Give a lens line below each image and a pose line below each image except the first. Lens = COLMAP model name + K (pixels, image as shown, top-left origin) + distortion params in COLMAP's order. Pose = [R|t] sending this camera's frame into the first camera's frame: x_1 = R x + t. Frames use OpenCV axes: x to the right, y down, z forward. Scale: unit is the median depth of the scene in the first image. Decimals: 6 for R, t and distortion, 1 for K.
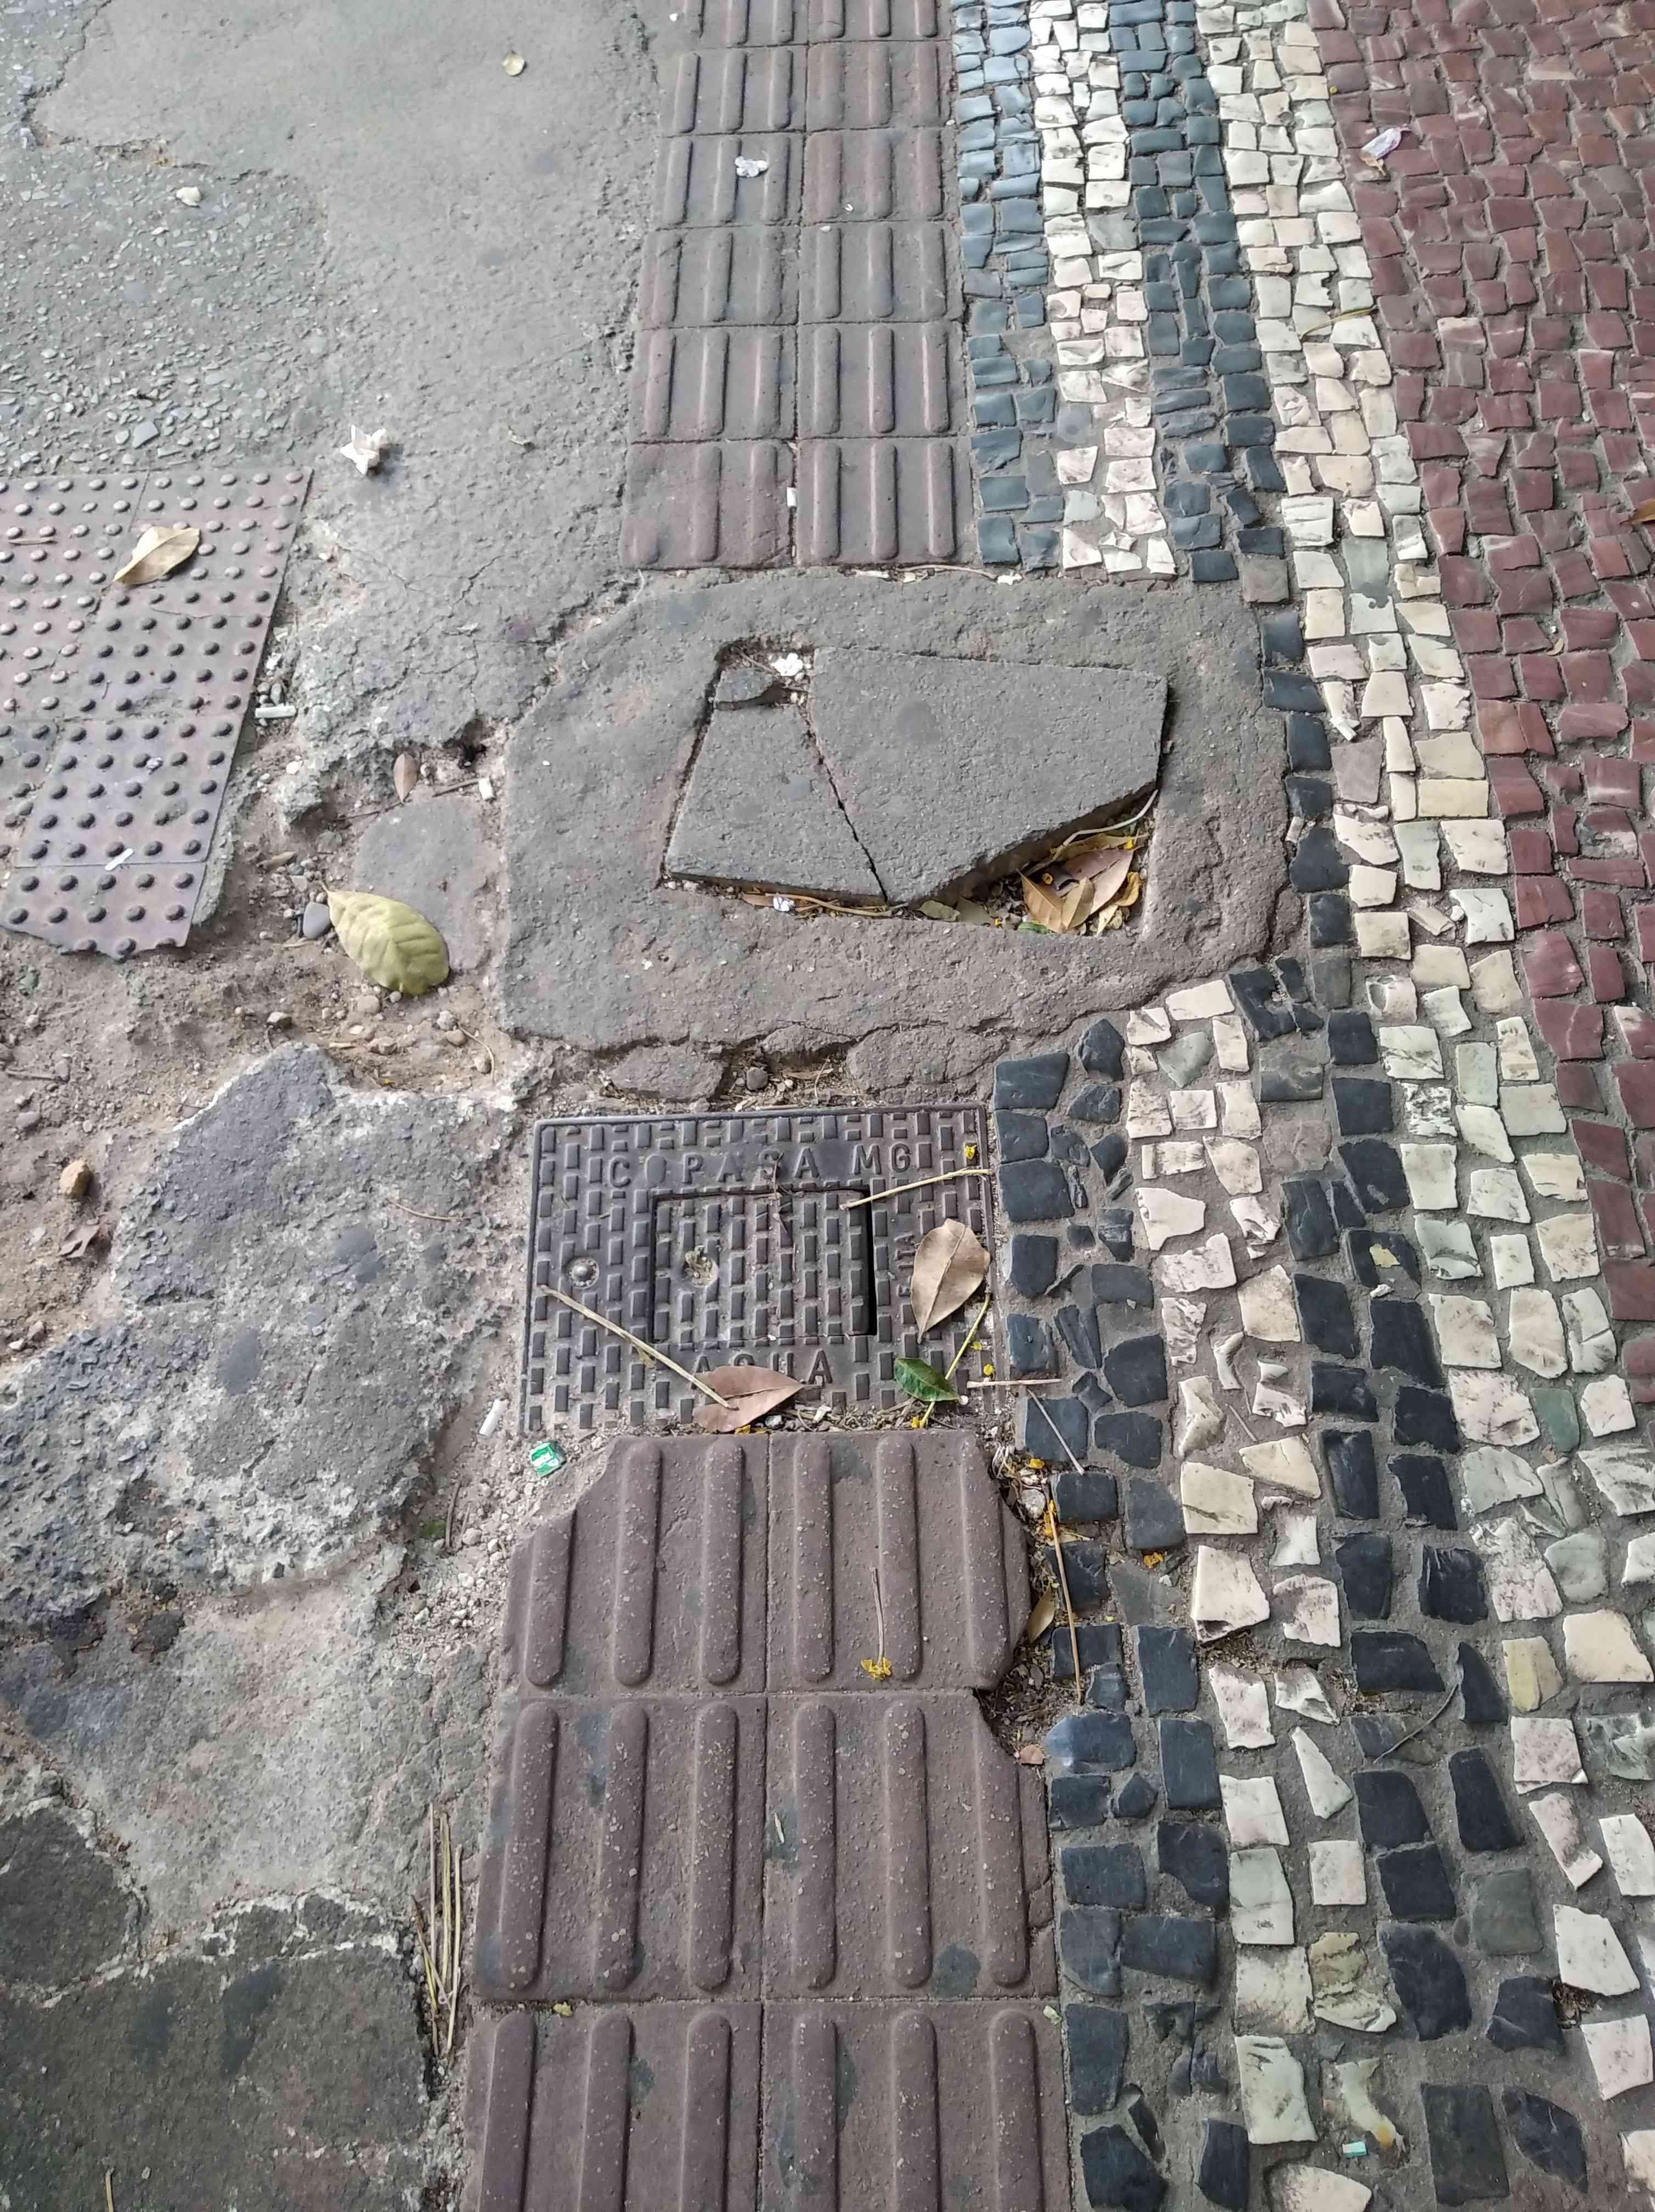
lens RADIAL K [[1701.4, 0, 841.8], [0, 1701.4, 1178.5], [0, 0, 1]] dist [0.062397, -0.156781]
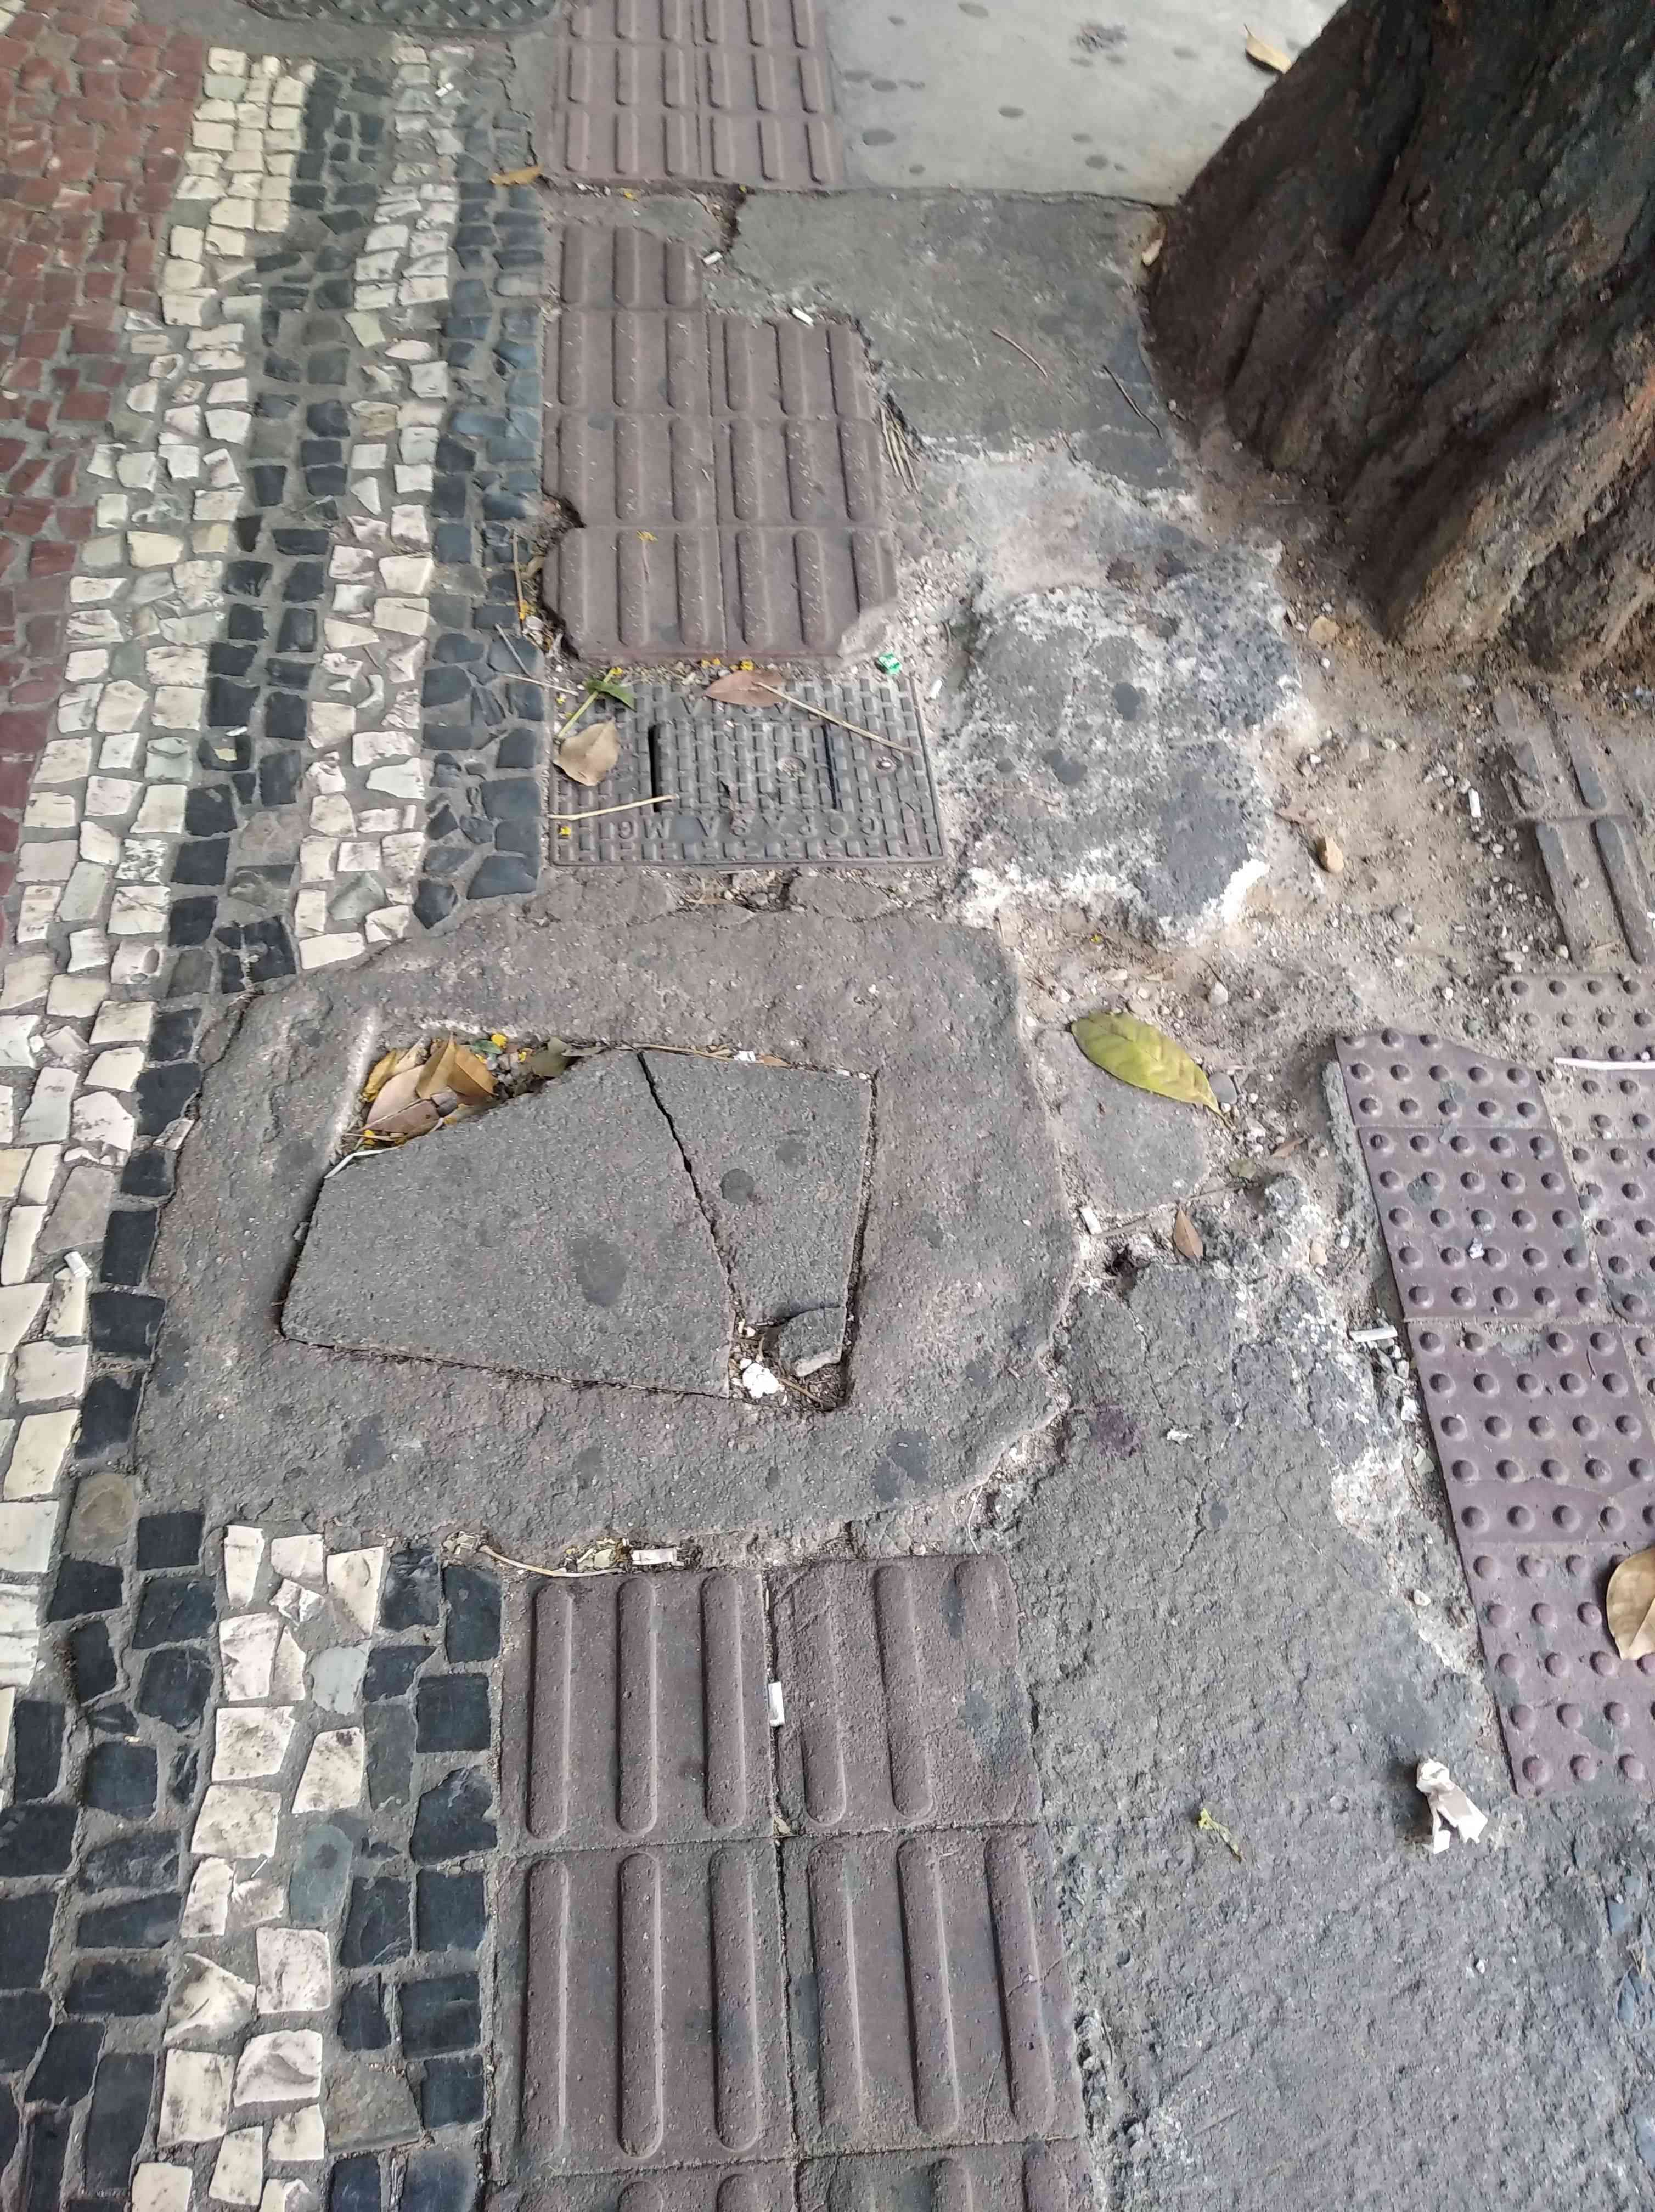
lens RADIAL K [[1714.0, 0, 827.5], [0, 1714.0, 1106.0], [0, 0, 1]] dist [0.019767, -0.047033]
pose [[-0.996520, 0.030094, -0.077727, -0.005204], [-0.082737, -0.469987, 0.878787, -1.119444], [-0.010084, 0.882160, 0.470841, 0.612971]]
